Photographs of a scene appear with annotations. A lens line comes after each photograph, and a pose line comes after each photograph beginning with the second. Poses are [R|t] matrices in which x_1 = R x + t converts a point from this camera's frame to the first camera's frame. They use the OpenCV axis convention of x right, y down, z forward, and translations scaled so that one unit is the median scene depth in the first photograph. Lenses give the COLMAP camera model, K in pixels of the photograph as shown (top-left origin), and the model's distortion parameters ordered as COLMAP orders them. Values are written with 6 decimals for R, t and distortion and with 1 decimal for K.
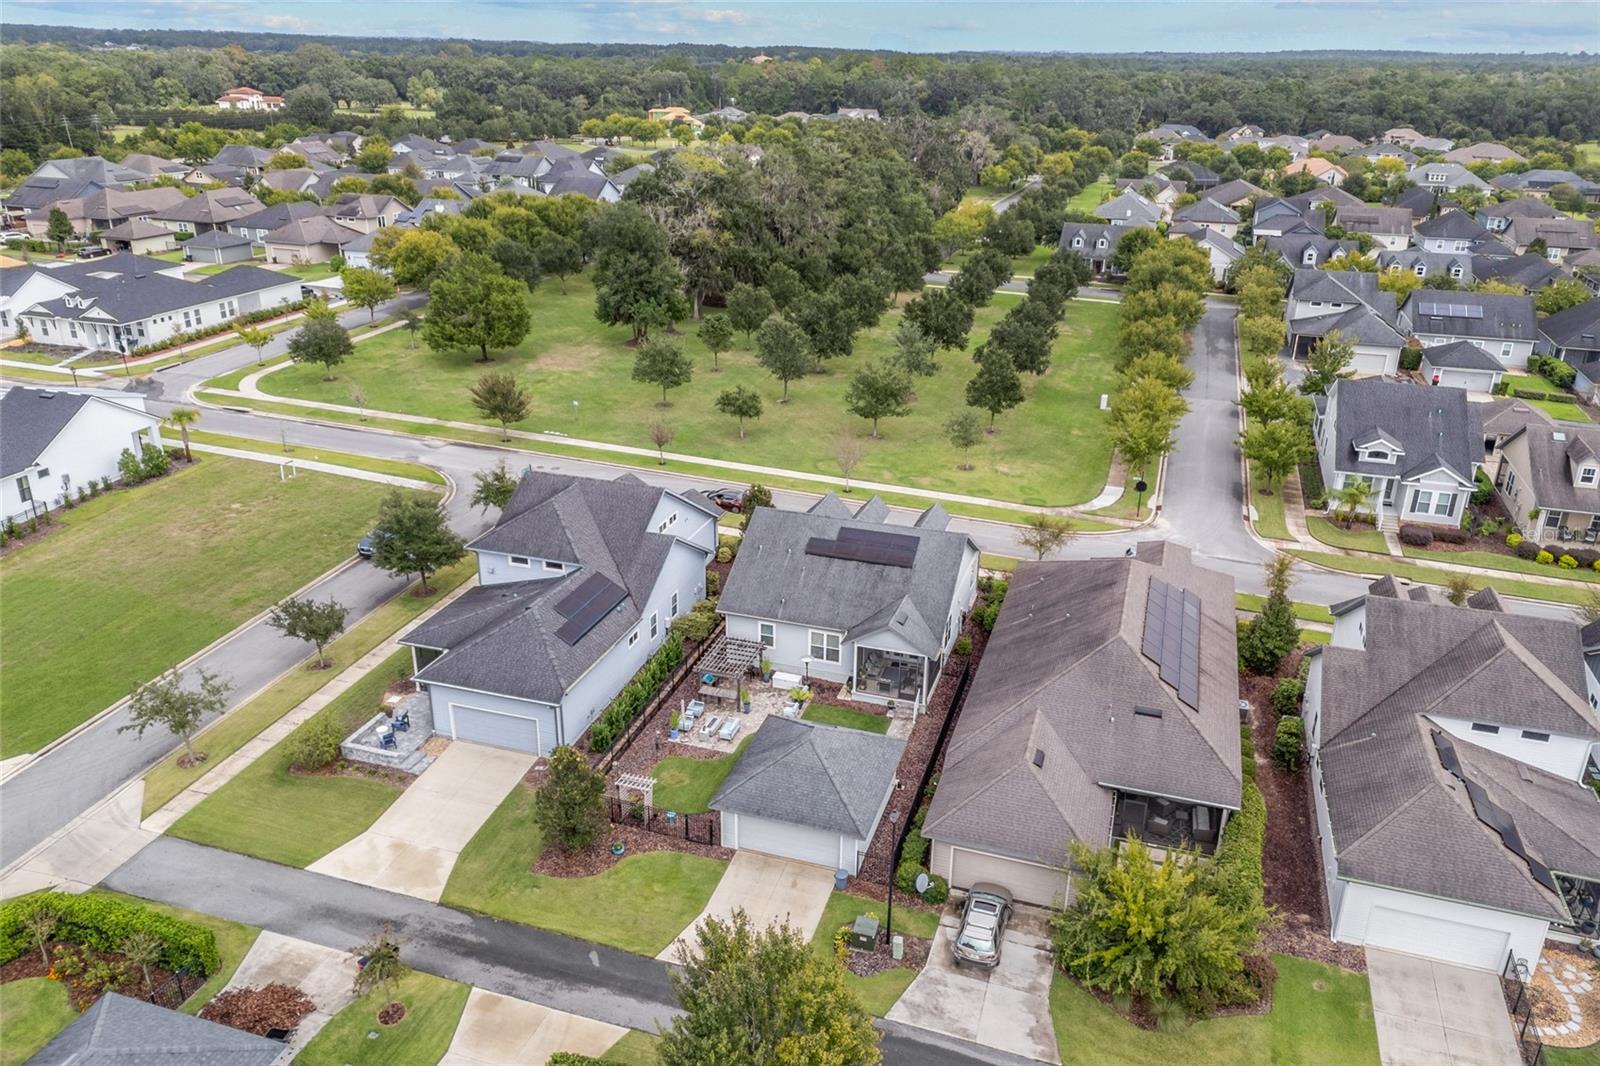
lens RADIAL K [[1171.2, 0, 800.0], [0, 1171.2, 533.0], [0, 0, 1]] dist [0.071782, -0.070788]
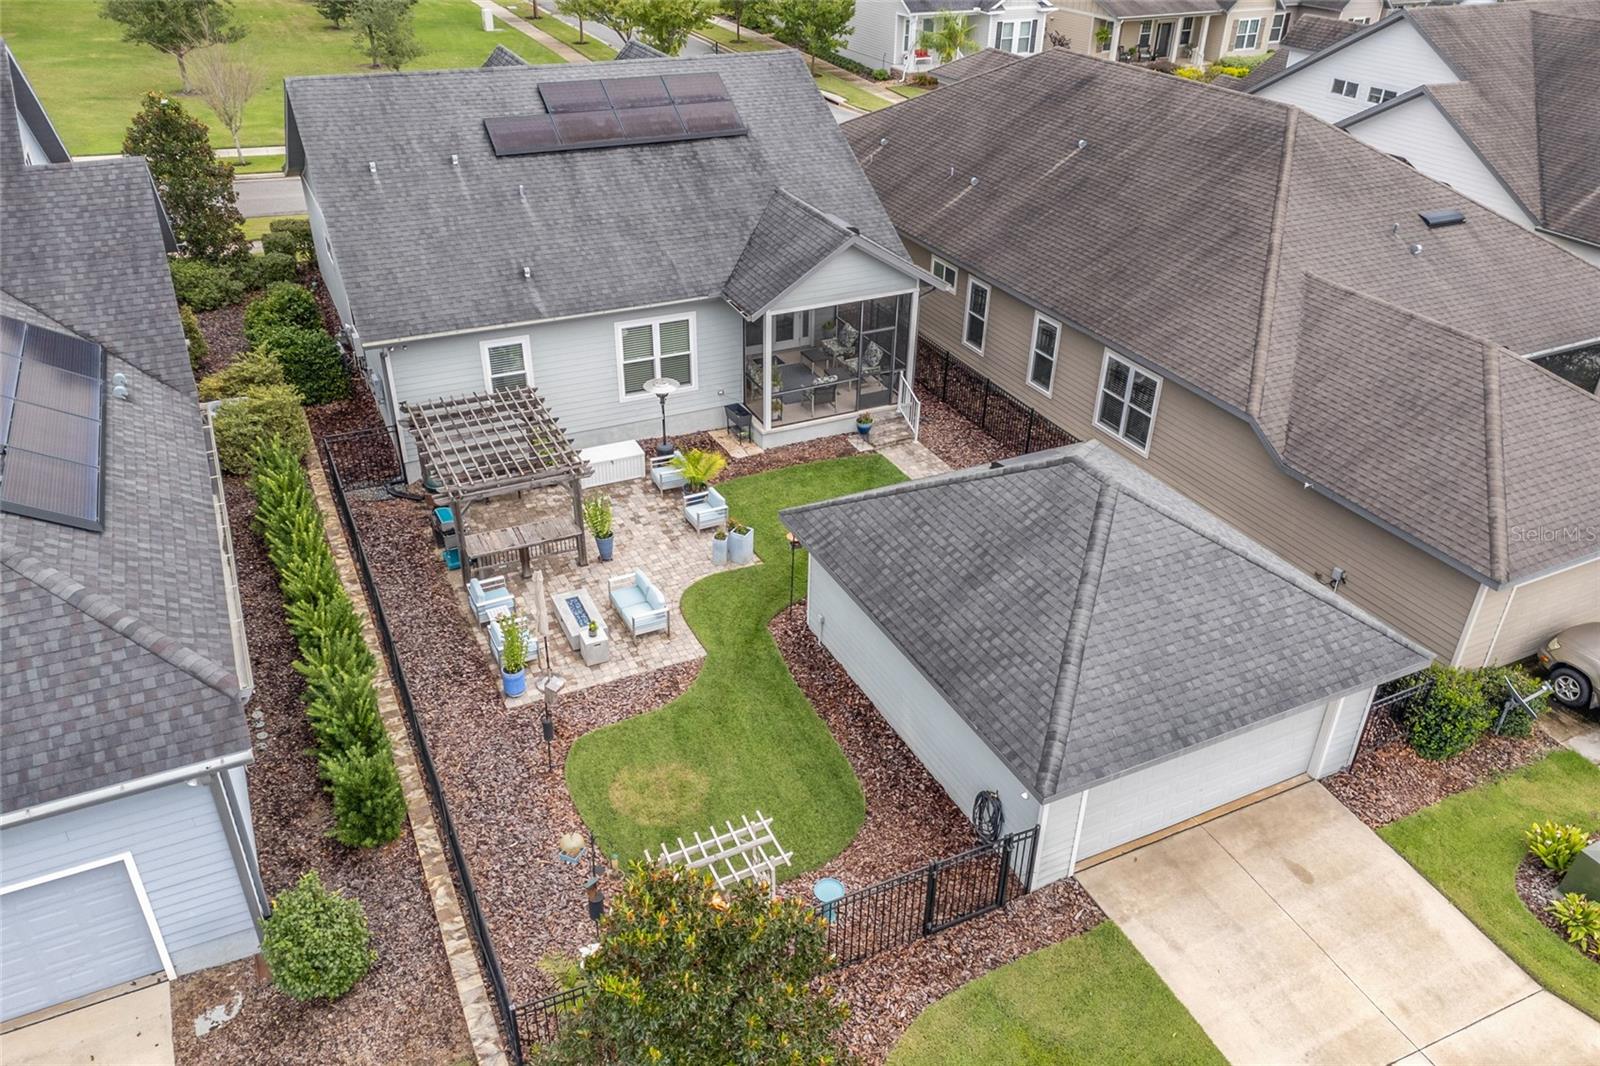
lens RADIAL K [[1171.2, 0, 800.0], [0, 1171.2, 533.0], [0, 0, 1]] dist [0.071782, -0.070788]
pose [[0.709020, -0.355204, 0.609196, -0.222705], [0.253329, 0.934507, 0.250043, 0.064729], [-0.658114, -0.022959, 0.752568, 0.655479]]
